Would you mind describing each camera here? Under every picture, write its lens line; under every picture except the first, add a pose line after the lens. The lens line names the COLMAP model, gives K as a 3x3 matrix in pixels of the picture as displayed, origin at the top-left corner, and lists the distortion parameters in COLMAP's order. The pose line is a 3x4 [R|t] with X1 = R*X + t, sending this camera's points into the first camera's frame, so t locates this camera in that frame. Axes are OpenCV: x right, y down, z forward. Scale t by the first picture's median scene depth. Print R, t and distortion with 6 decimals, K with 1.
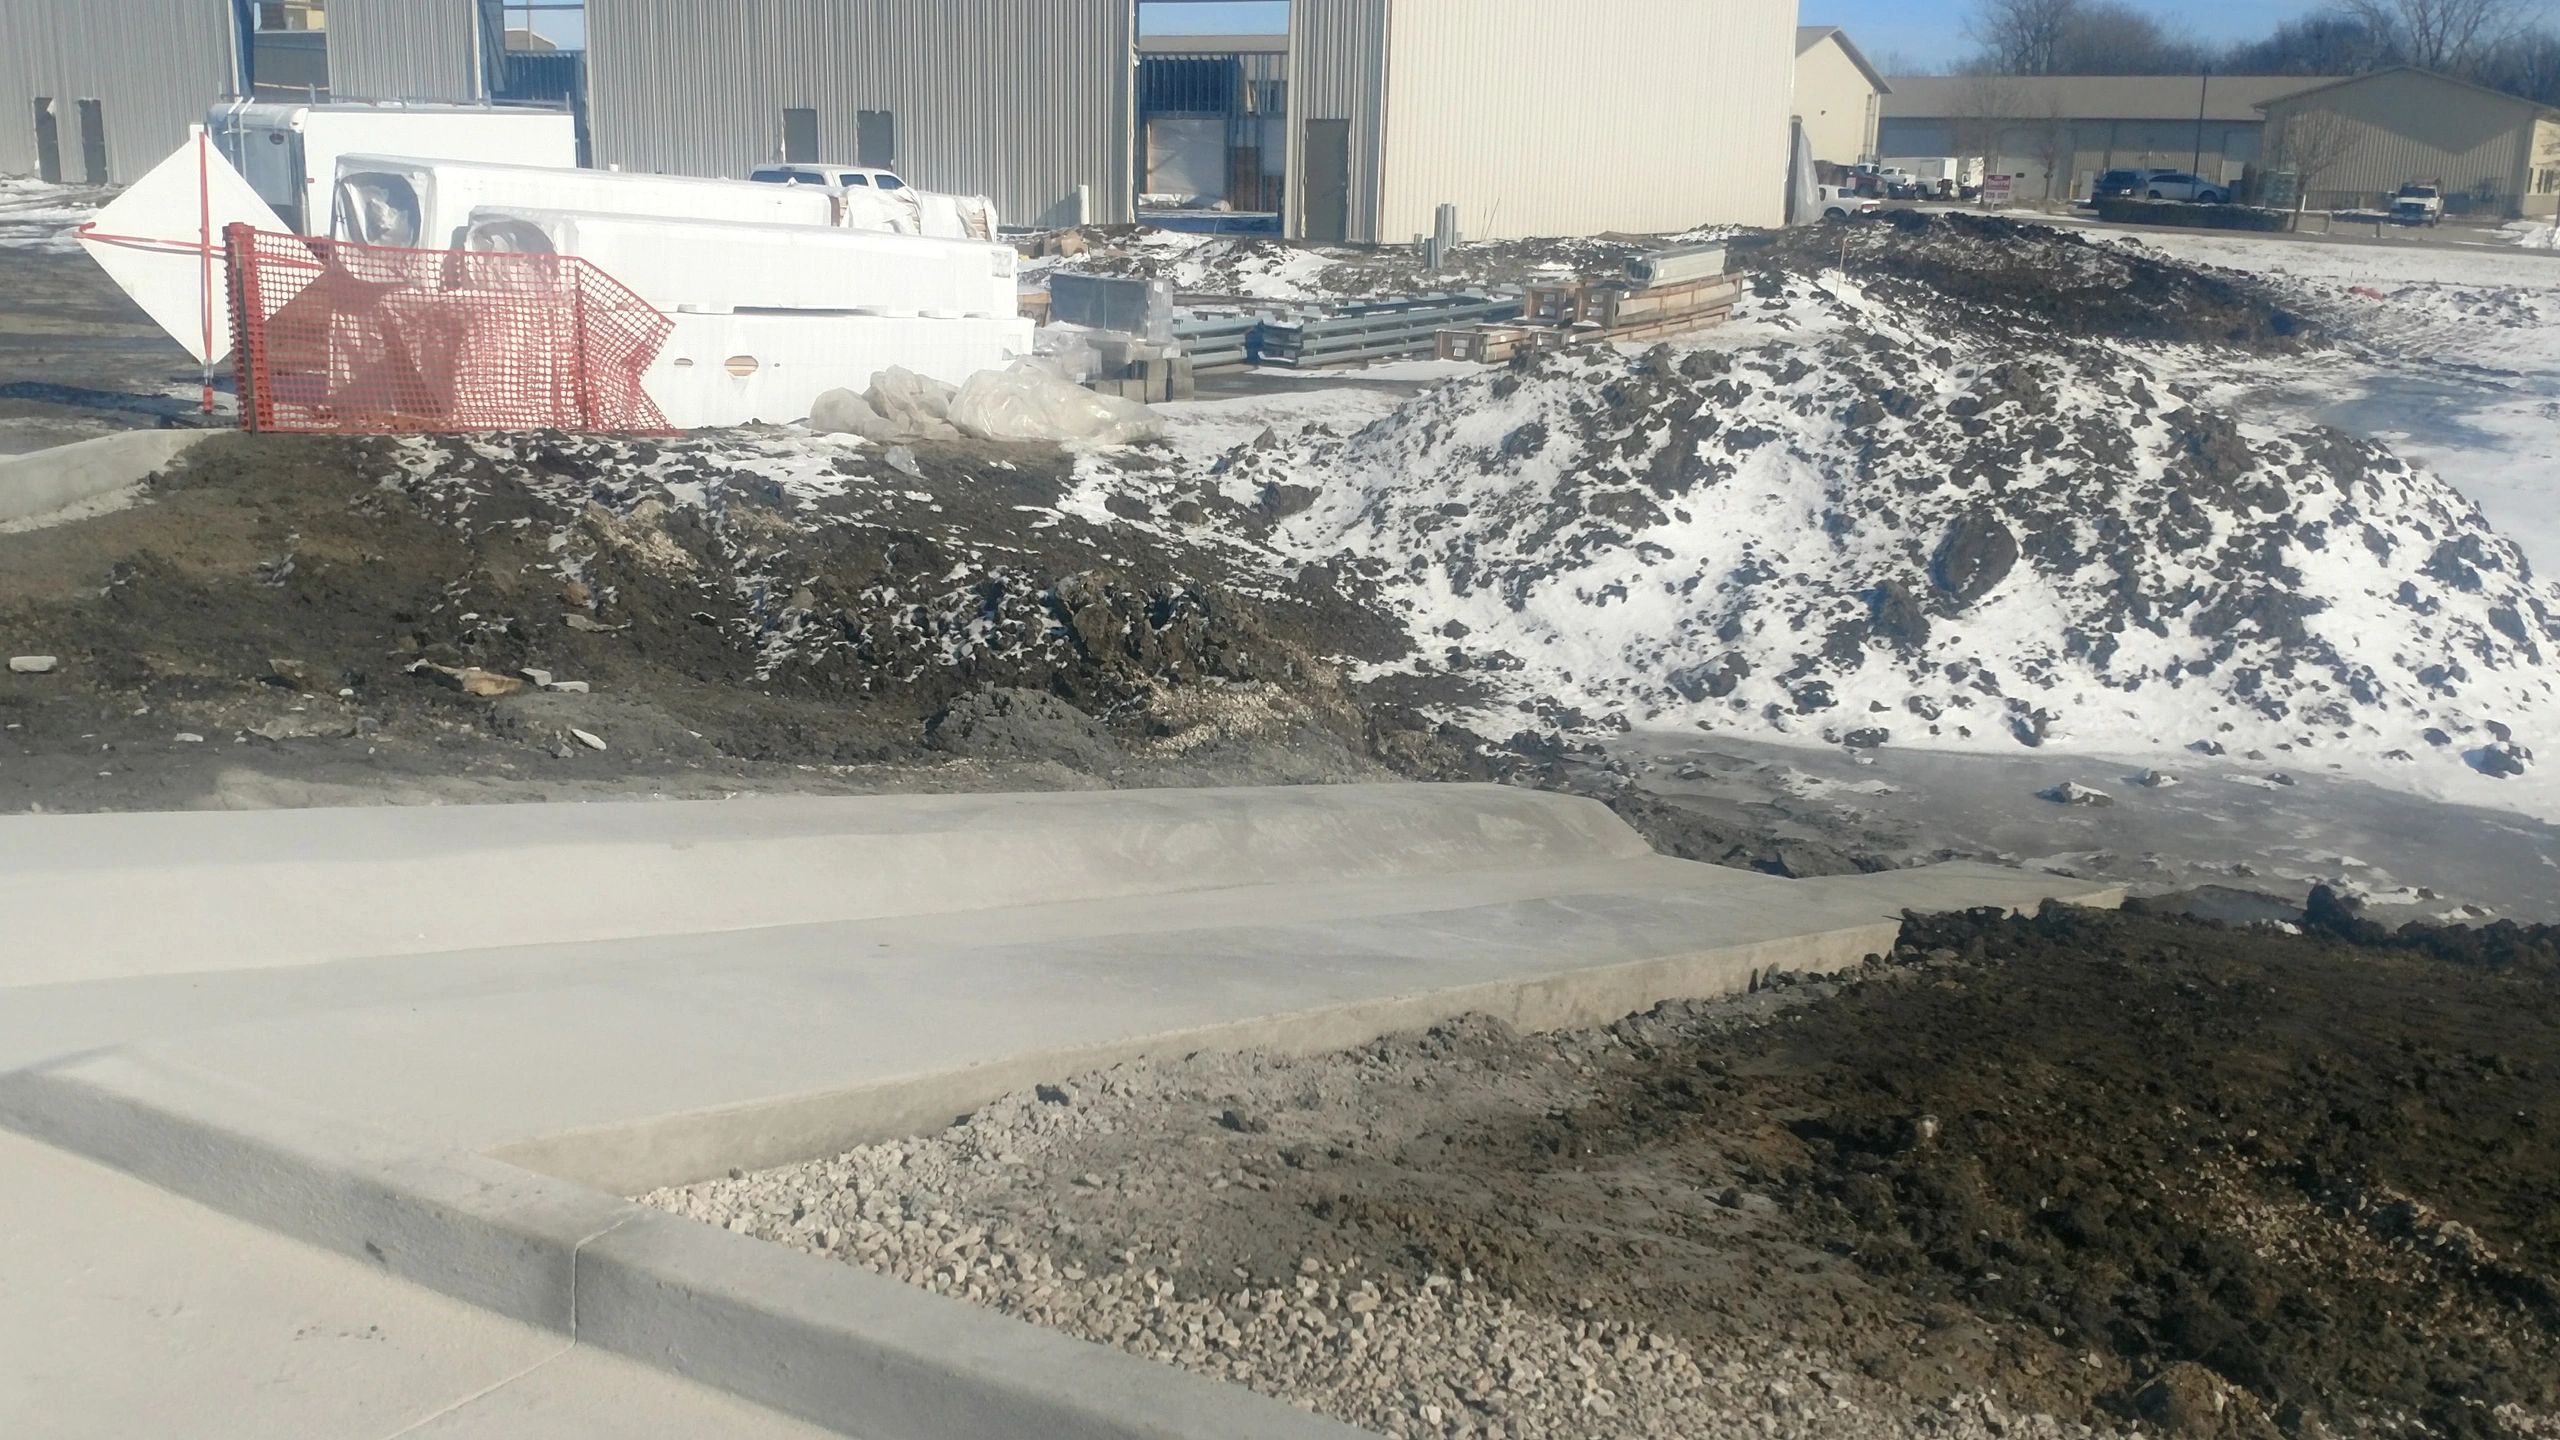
lens RADIAL K [[2442.2, 0, 1264.1], [0, 2442.2, 745.7], [0, 0, 1]] dist [0.021272, 0.000000]
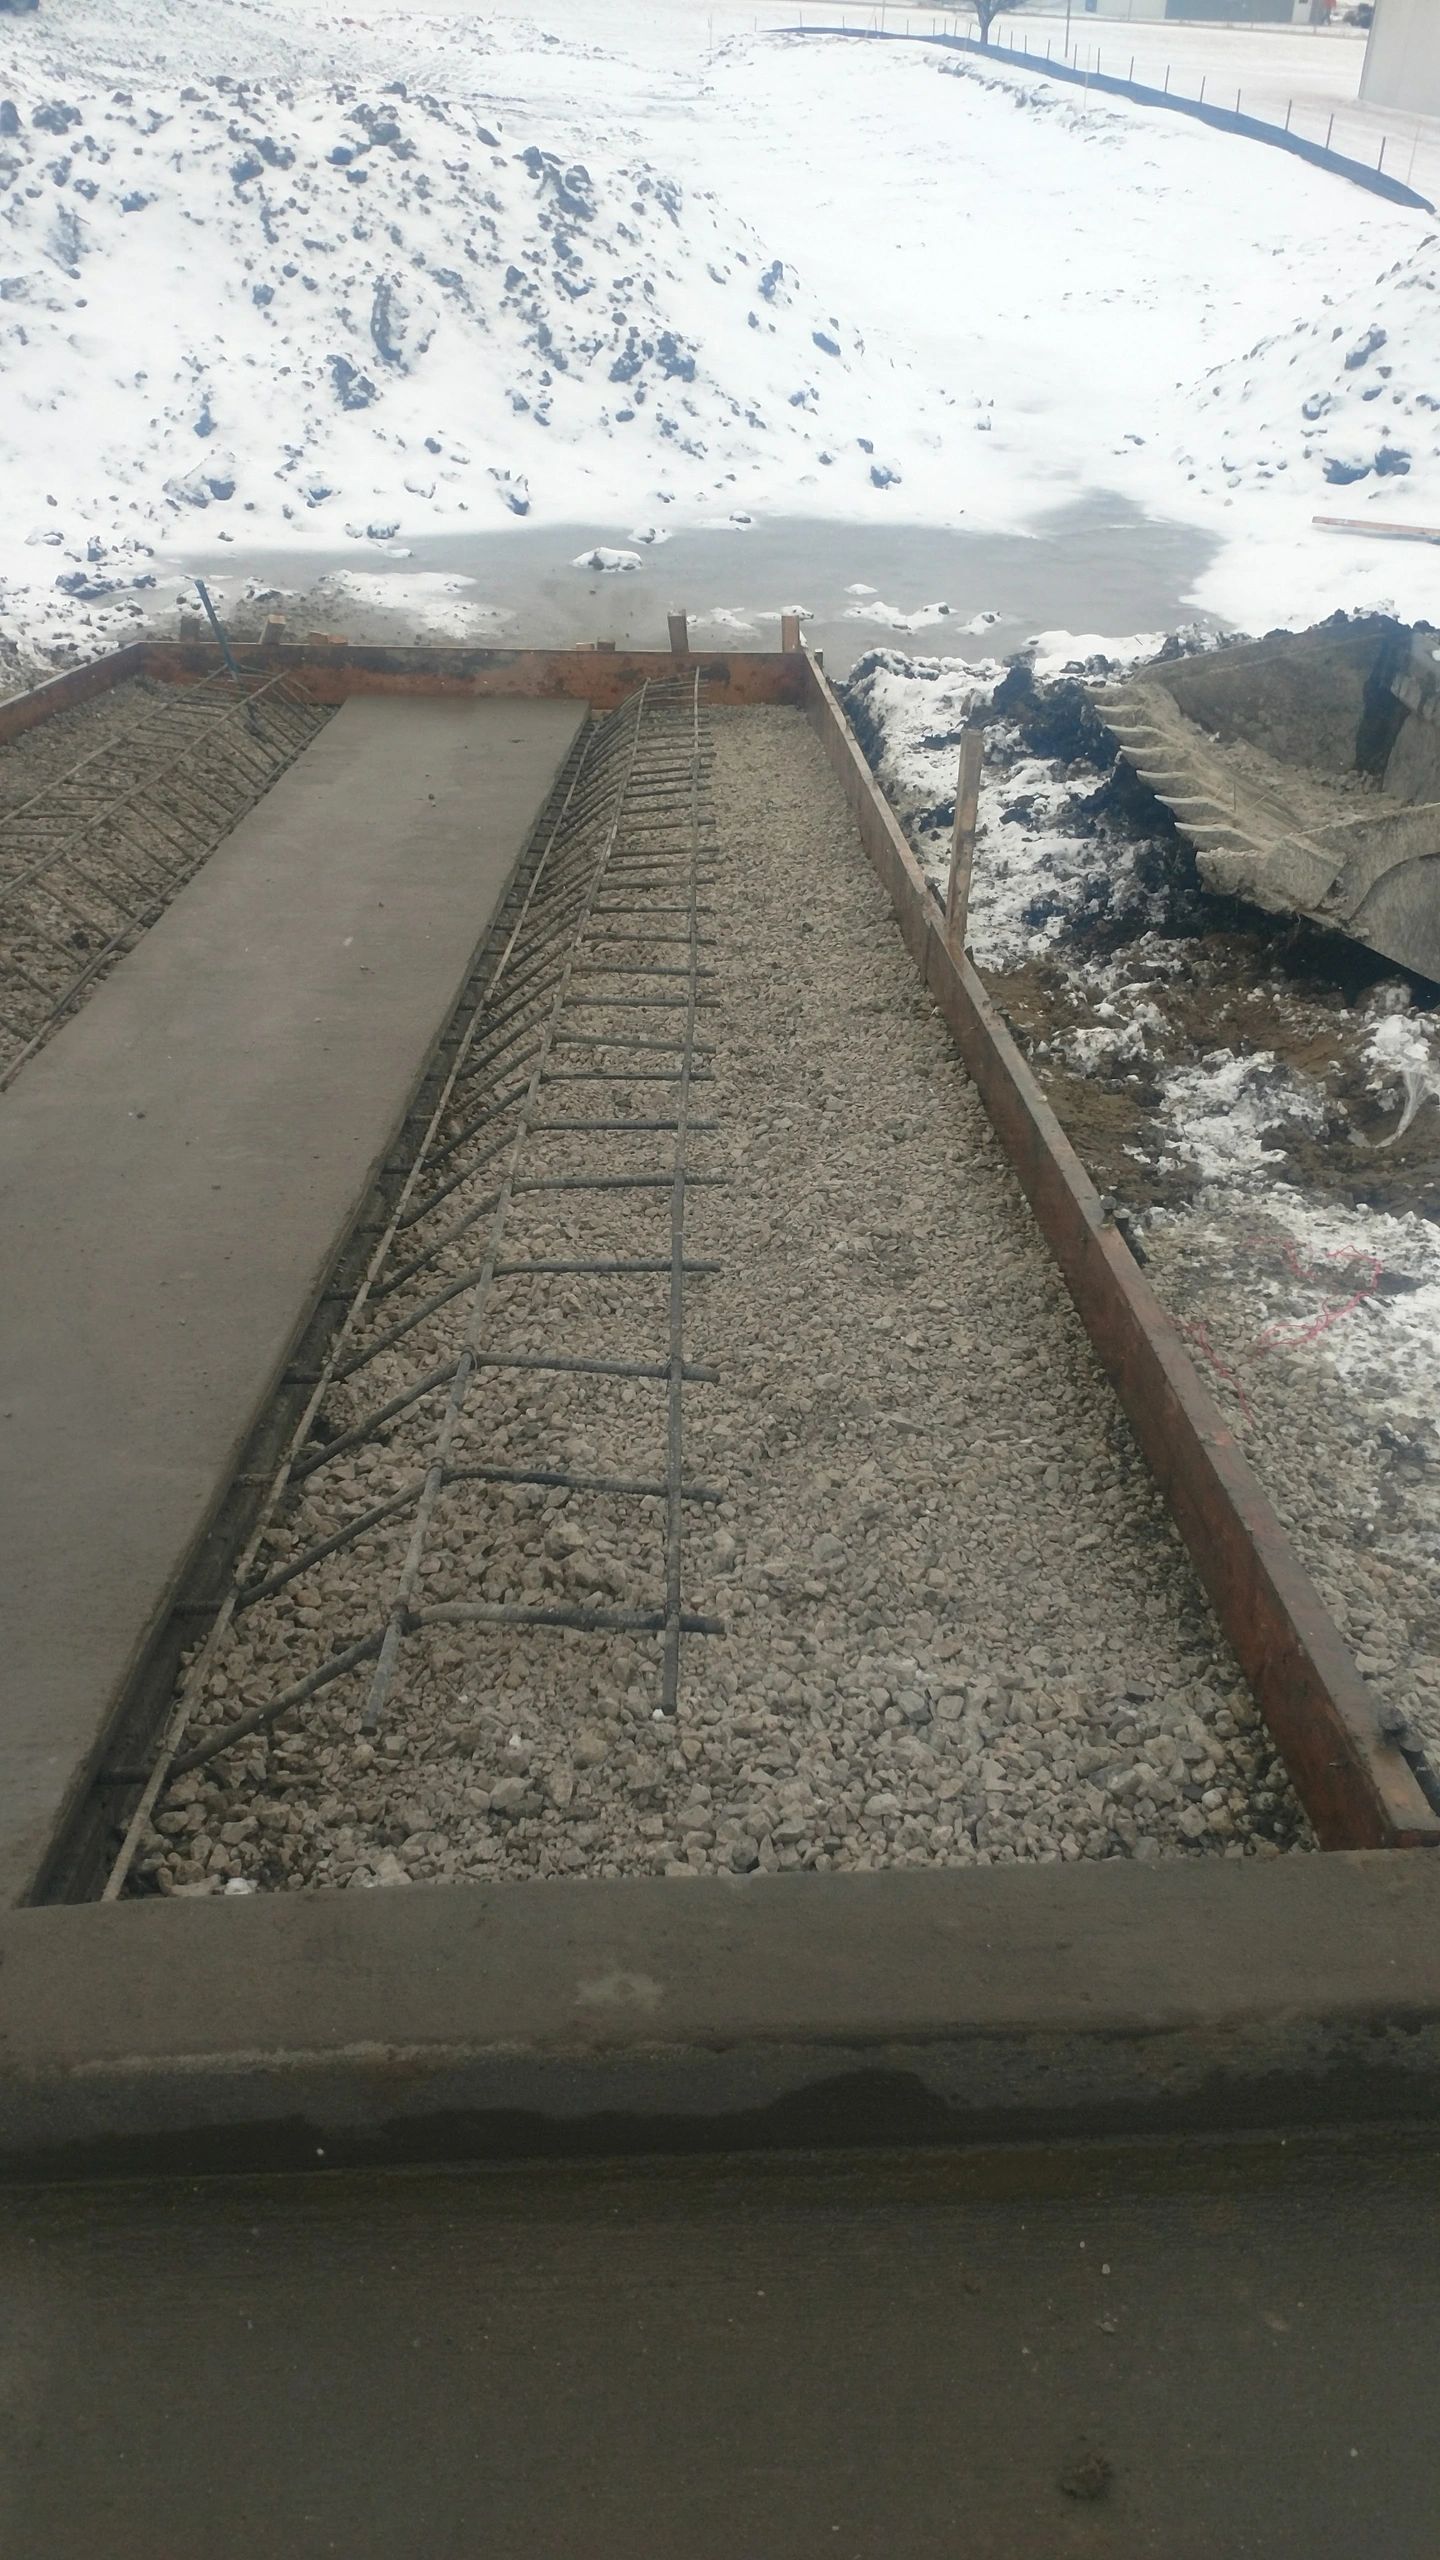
lens RADIAL K [[2003.9, 0, 722.7], [0, 2003.9, 1256.9], [0, 0, 1]] dist [0.011254, -0.043066]
pose [[0.817046, -0.310258, 0.485980, -0.118216], [0.113623, 0.912990, 0.391841, -0.031119], [-0.565267, -0.264933, 0.781207, 0.160697]]
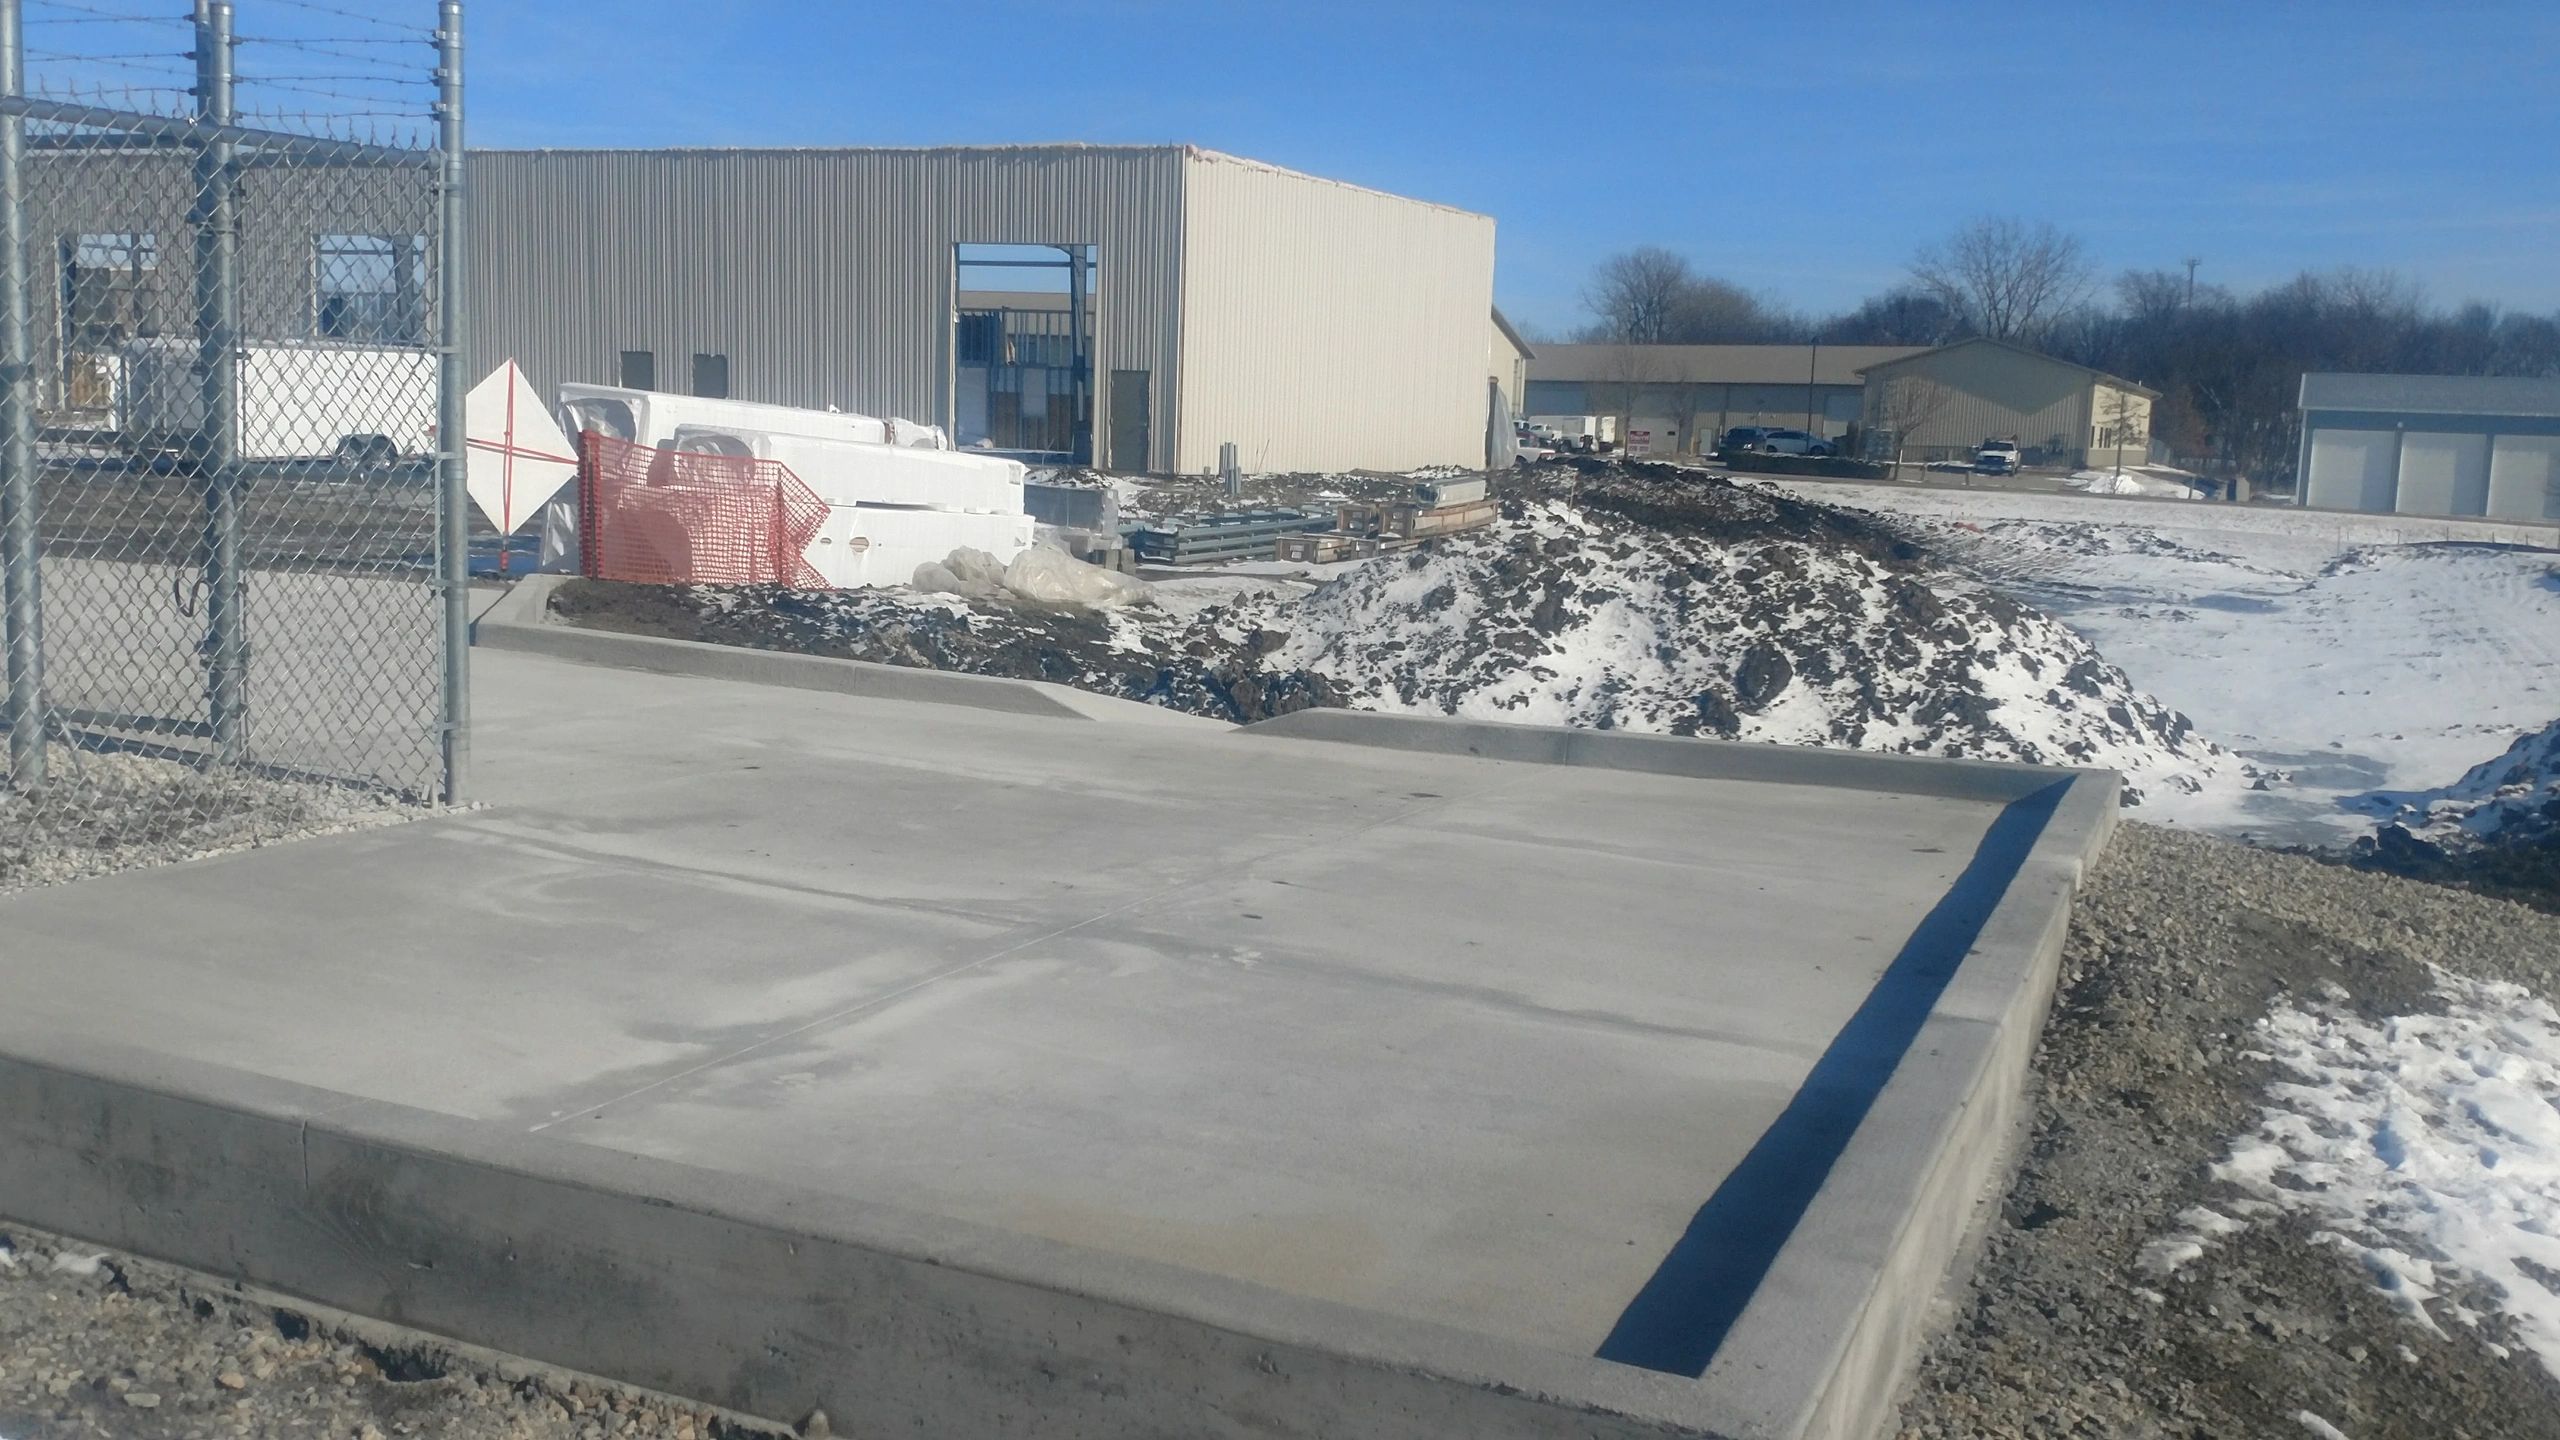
lens RADIAL K [[2385.3, 0, 1232.4], [0, 2385.3, 701.8], [0, 0, 1]] dist [0.115918, 0.000000]
pose [[0.991735, -0.001630, 0.128293, -0.190650], [0.016135, 0.993566, -0.112101, 0.087255], [-0.127284, 0.113244, 0.985380, -0.334310]]
